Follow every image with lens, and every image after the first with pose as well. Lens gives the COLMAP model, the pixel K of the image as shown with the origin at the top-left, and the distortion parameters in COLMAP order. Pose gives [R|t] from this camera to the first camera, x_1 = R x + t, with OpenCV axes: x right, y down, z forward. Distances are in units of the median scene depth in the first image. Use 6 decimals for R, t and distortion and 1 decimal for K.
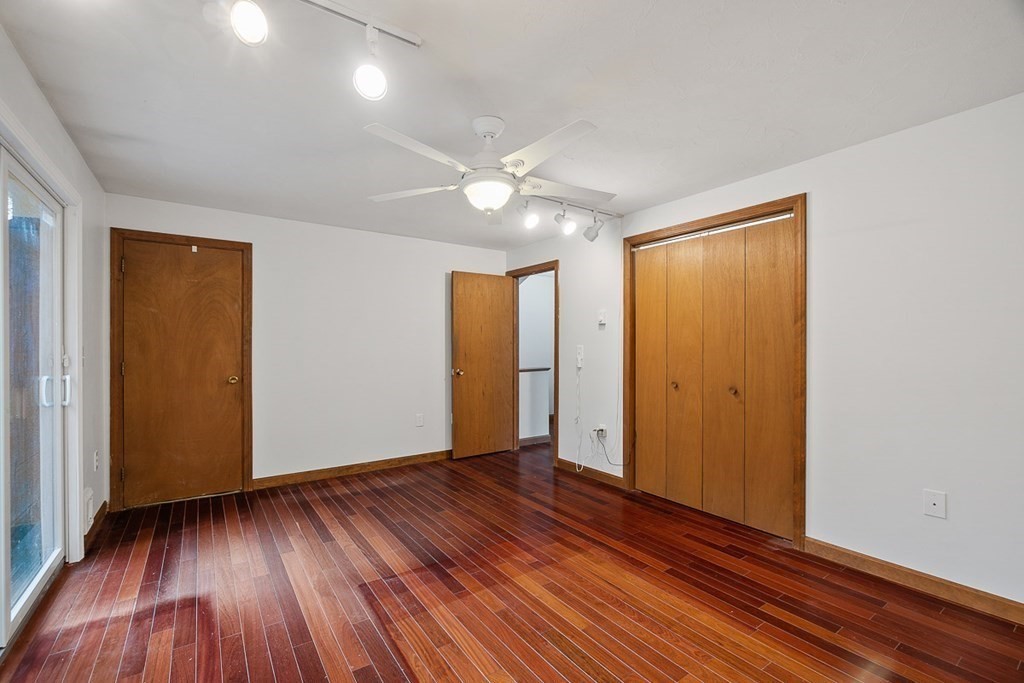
lens RADIAL K [[445.0, 0, 503.1], [0, 445.0, 345.3], [0, 0, 1]] dist [-0.010142, 0.001757]
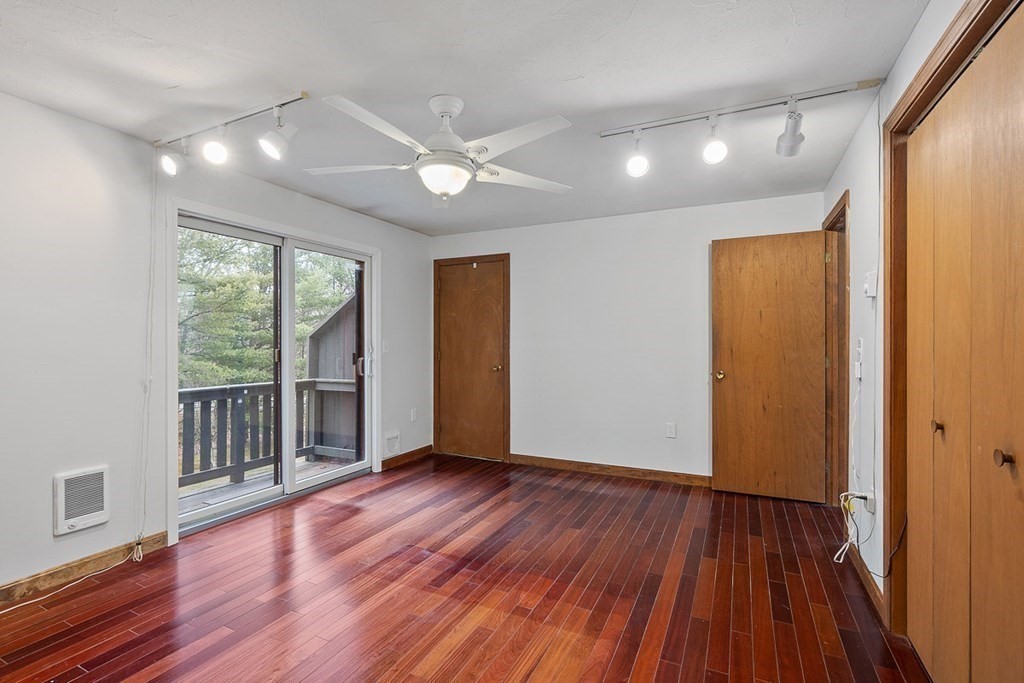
lens RADIAL K [[483.1, 0, 500.8], [0, 483.1, 341.4], [0, 0, 1]] dist [-0.005910, 0.000965]
pose [[0.480078, 0.000836, -0.877226, 0.580906], [0.000777, 0.999999, 0.001378, 0.003262], [0.877226, -0.001343, 0.480076, 0.387361]]
